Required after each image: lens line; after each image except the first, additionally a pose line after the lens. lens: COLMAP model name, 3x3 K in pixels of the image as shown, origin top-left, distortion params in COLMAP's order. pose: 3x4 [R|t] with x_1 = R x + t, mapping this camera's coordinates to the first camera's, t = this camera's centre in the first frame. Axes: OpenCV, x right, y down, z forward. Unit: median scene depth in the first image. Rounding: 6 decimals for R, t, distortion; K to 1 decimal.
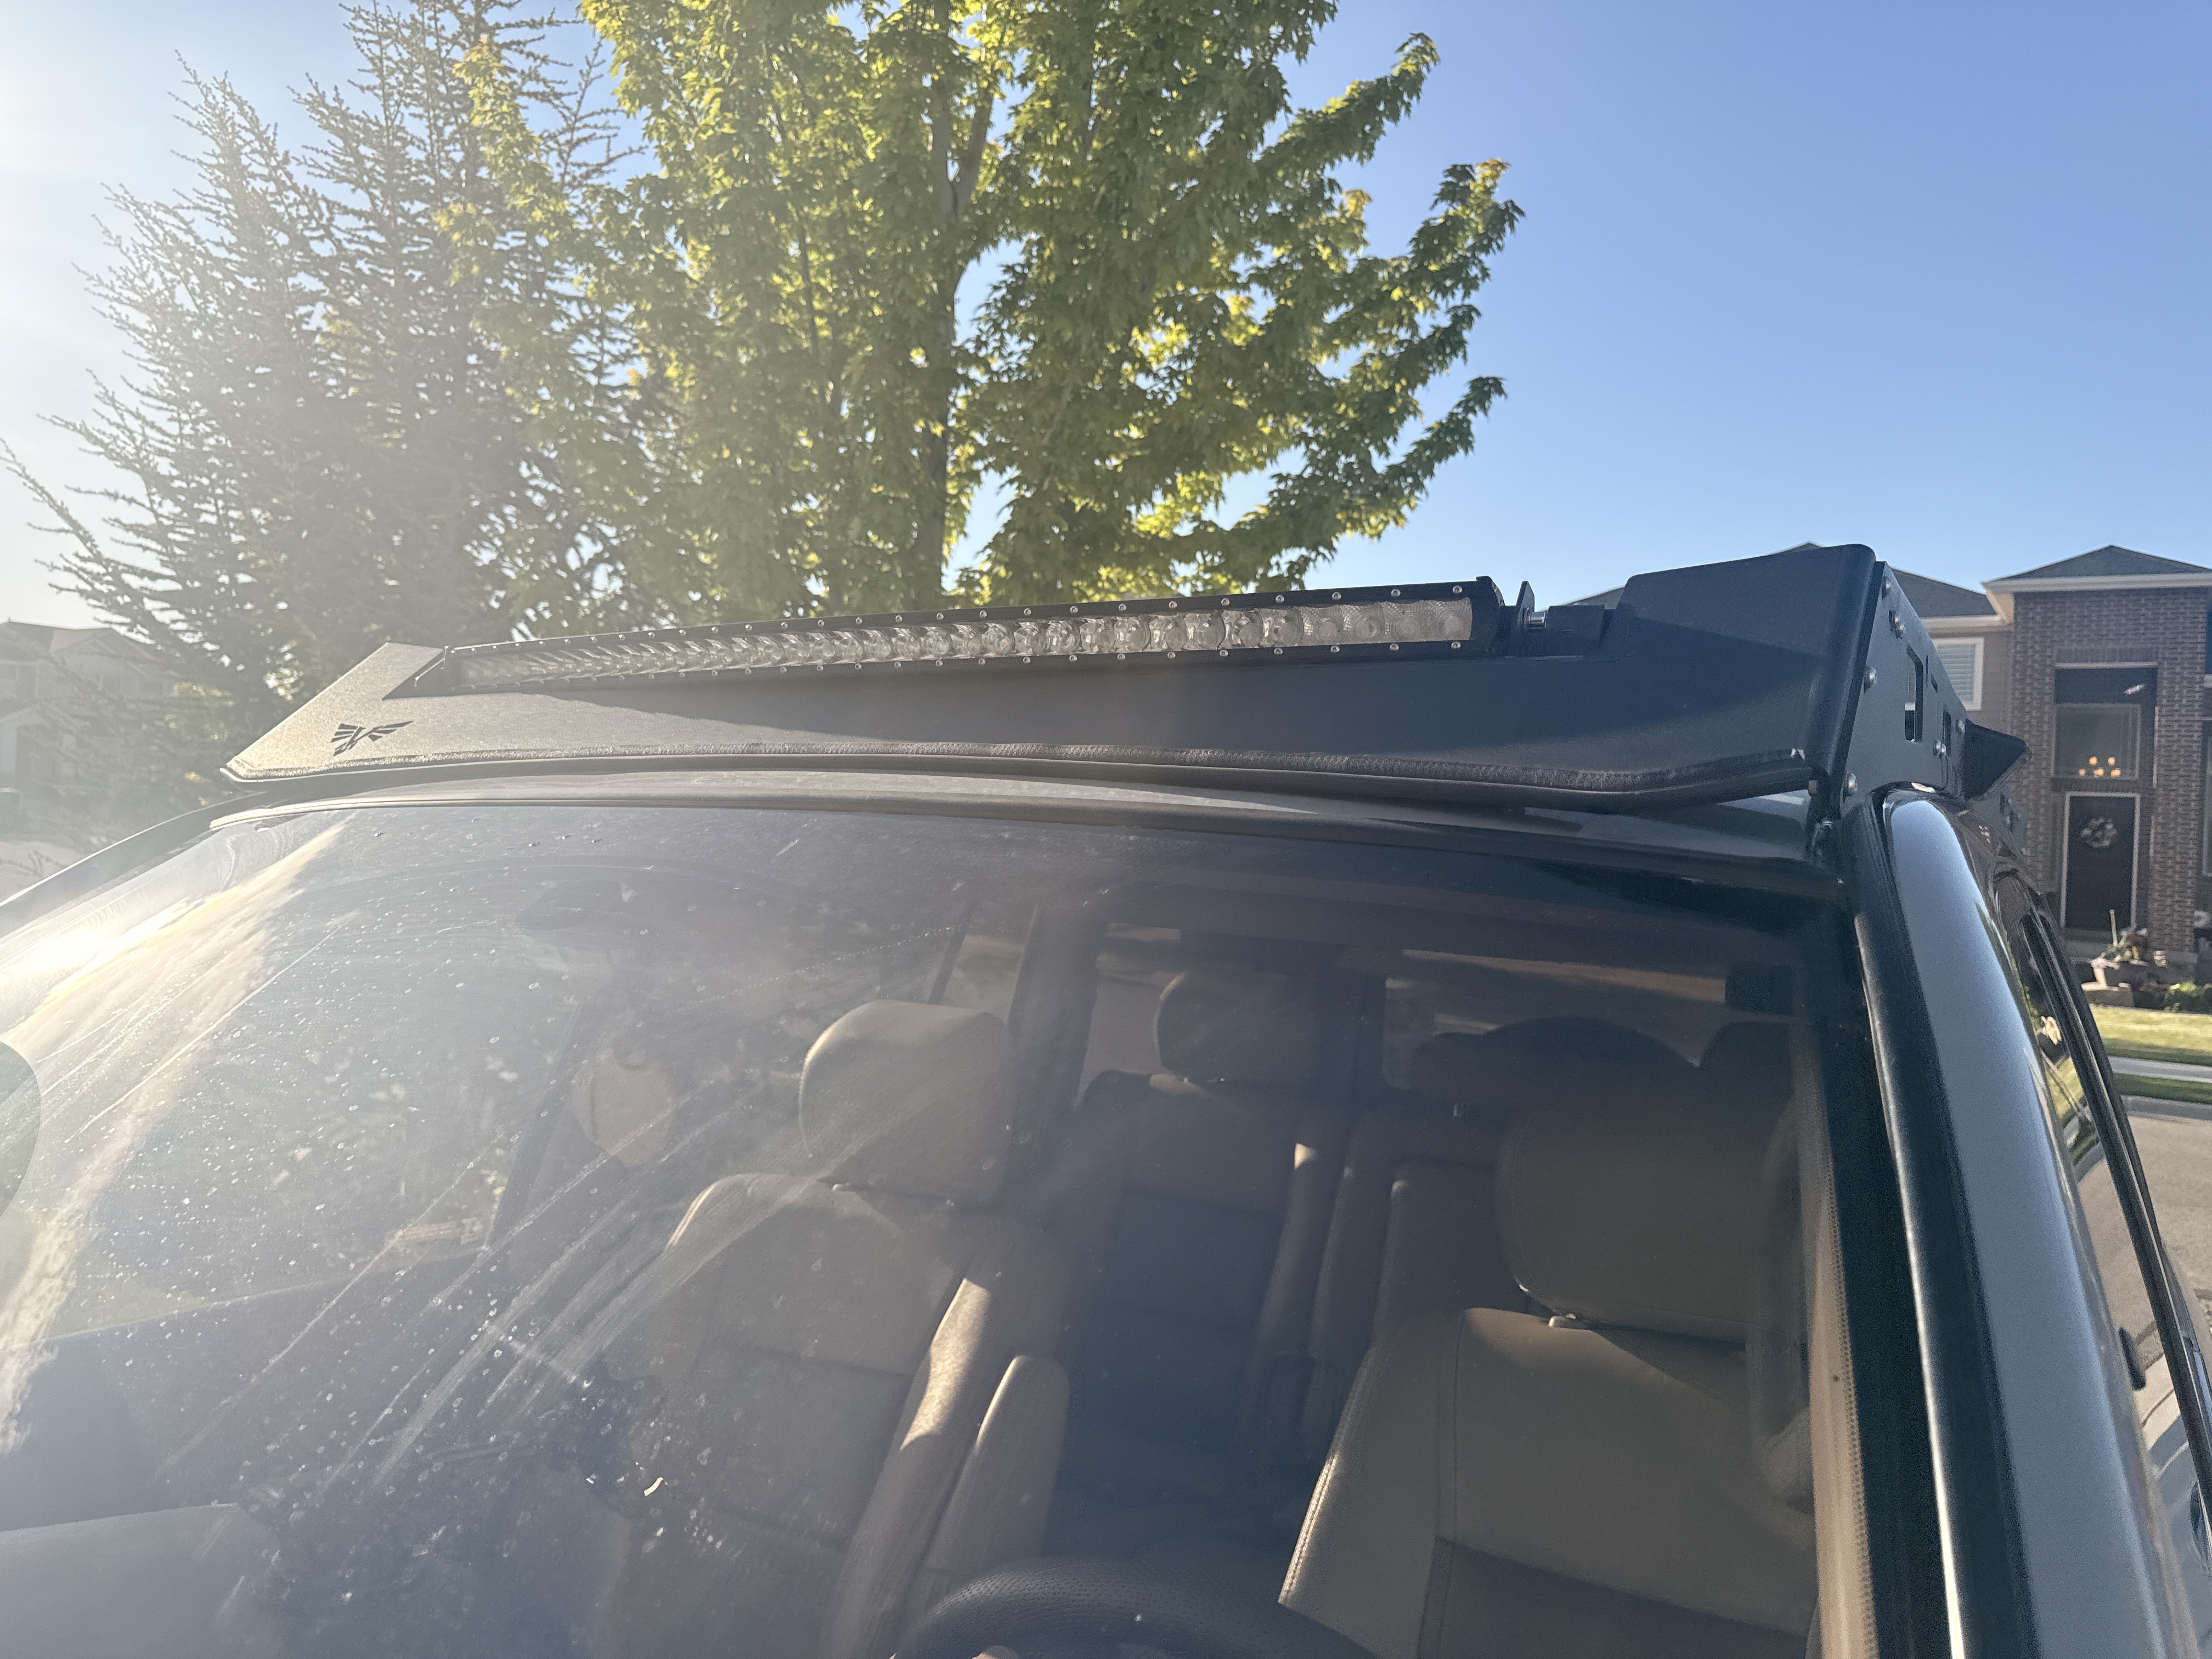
lens RADIAL K [[1562.0, 0, 1097.9], [0, 1562.0, 815.8], [0, 0, 1]] dist [0.043797, -0.055536]
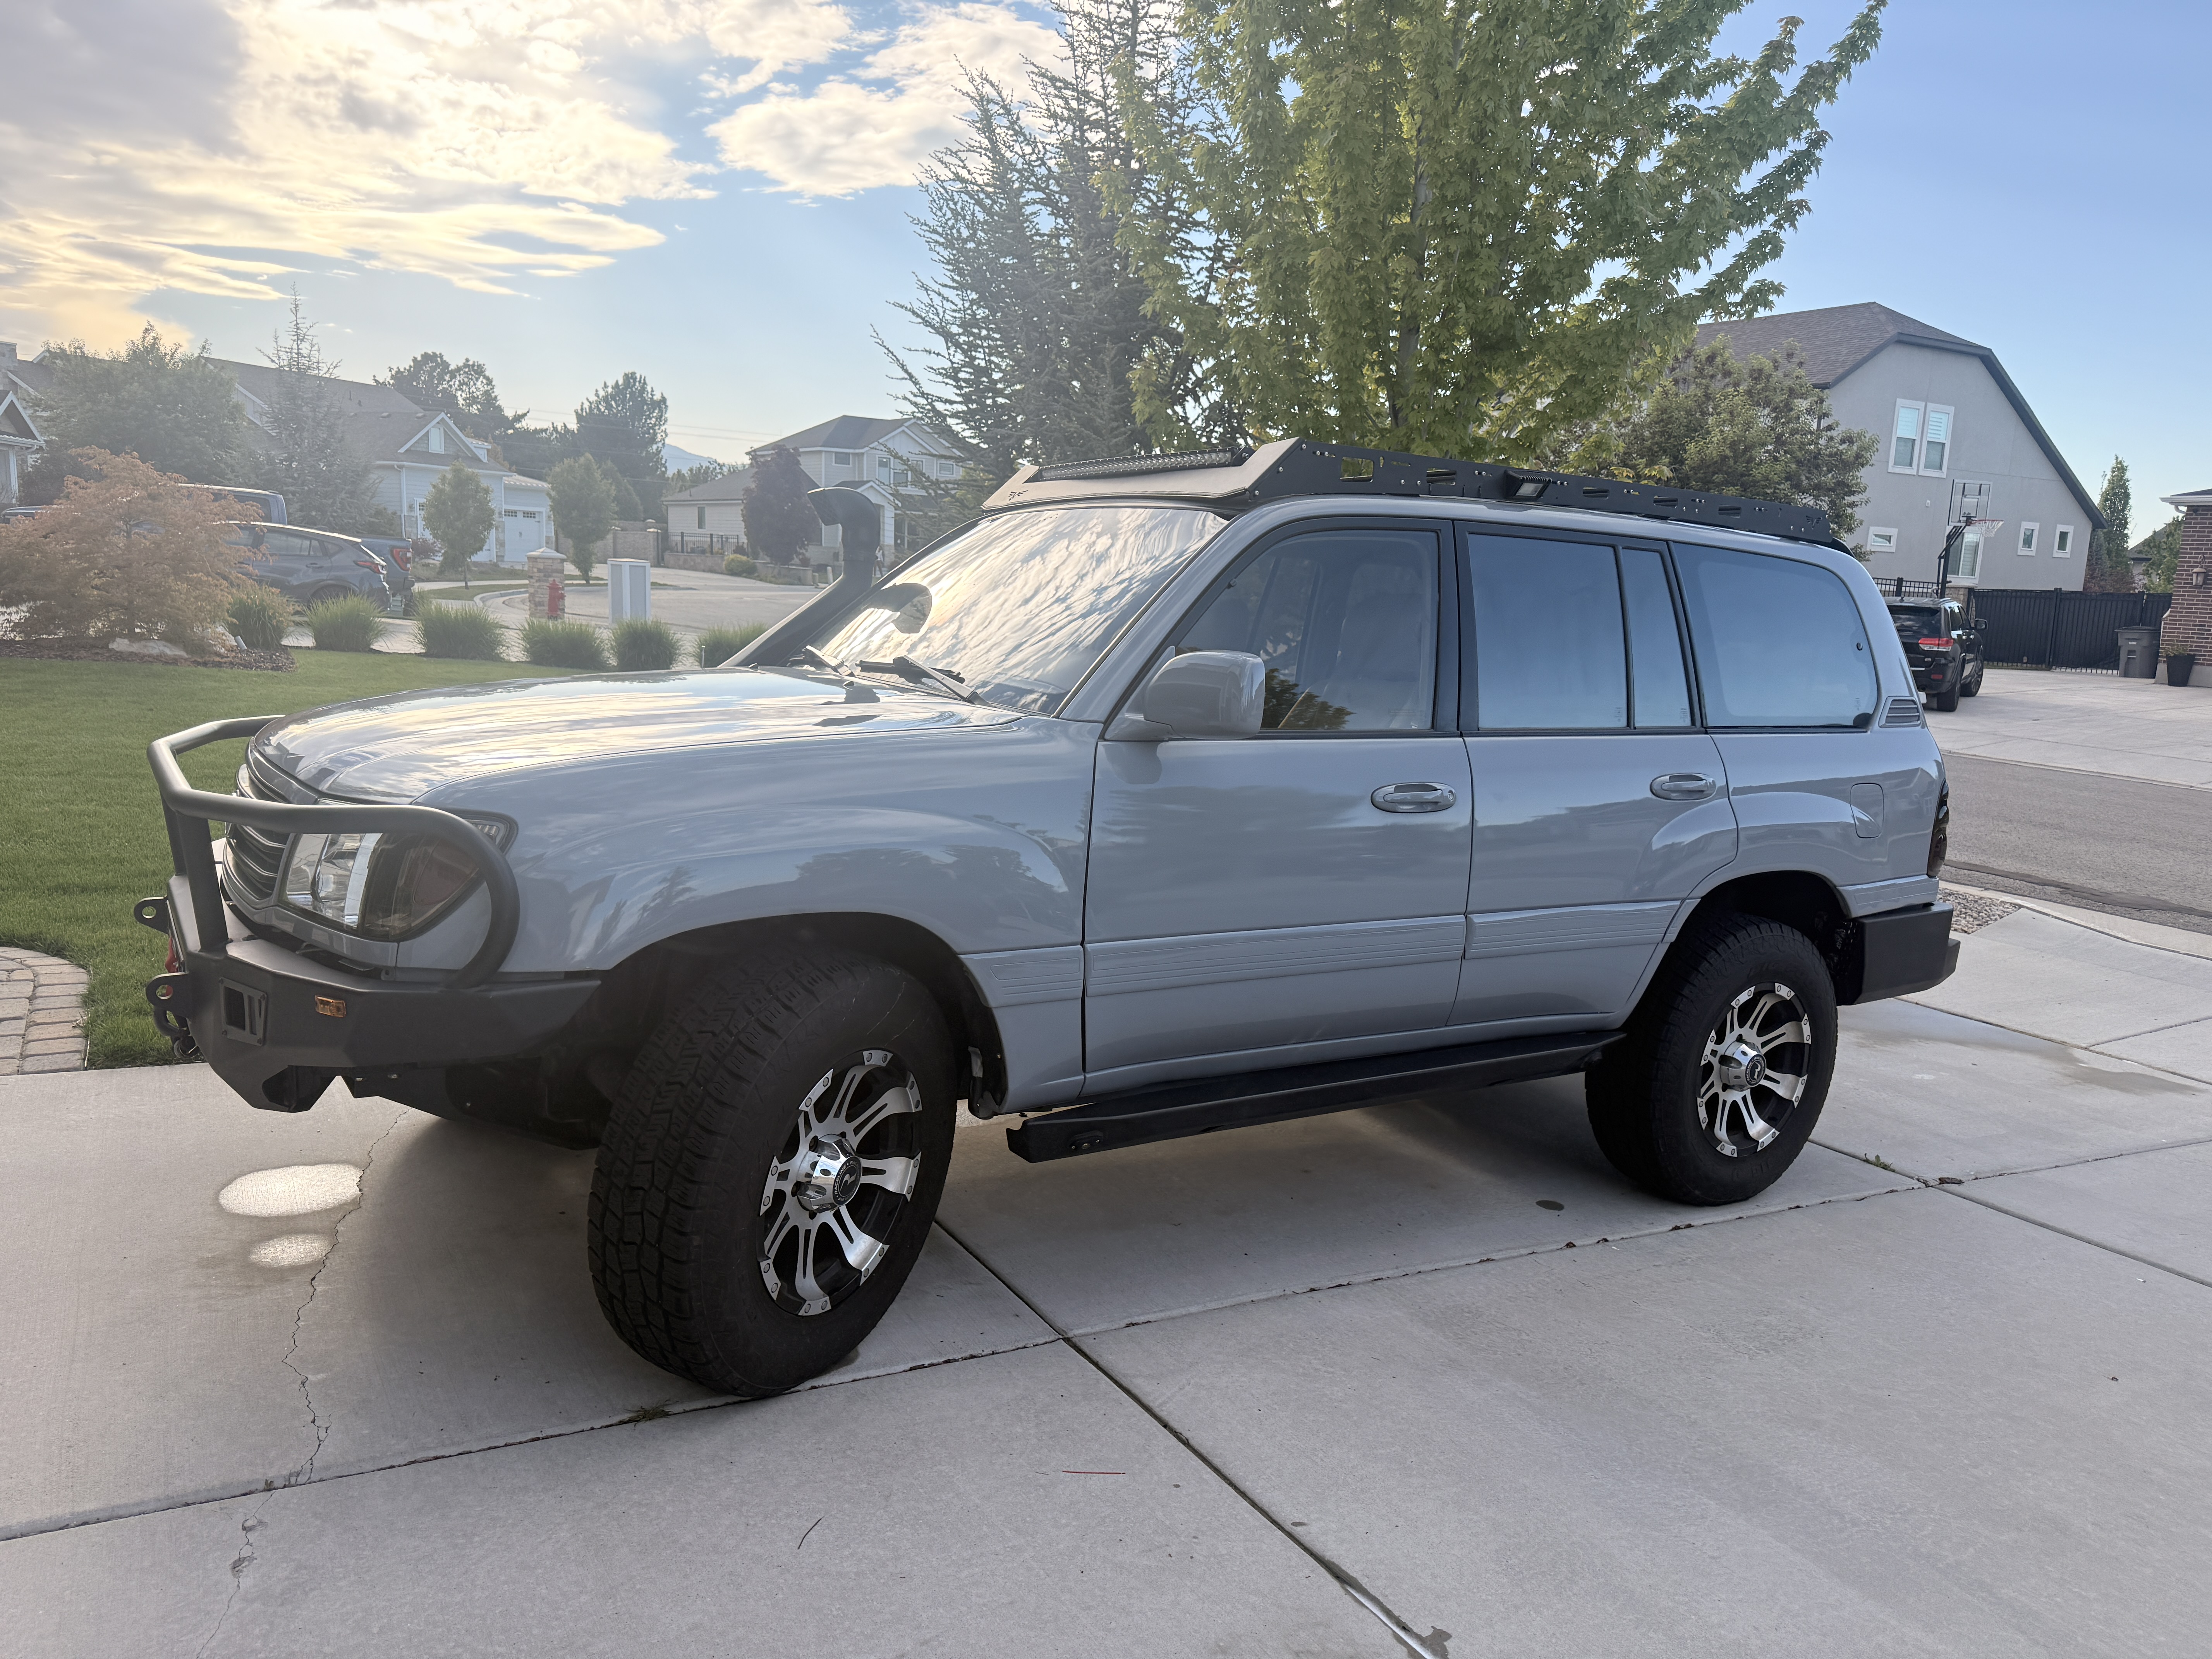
lens RADIAL K [[1562.0, 0, 1102.3], [0, 1562.0, 794.6], [0, 0, 1]] dist [0.043797, -0.055536]
pose [[0.903117, 0.048458, -0.426652, 0.242953], [0.011860, 0.990418, 0.137593, 0.026474], [0.429231, -0.129322, 0.893888, -0.417908]]
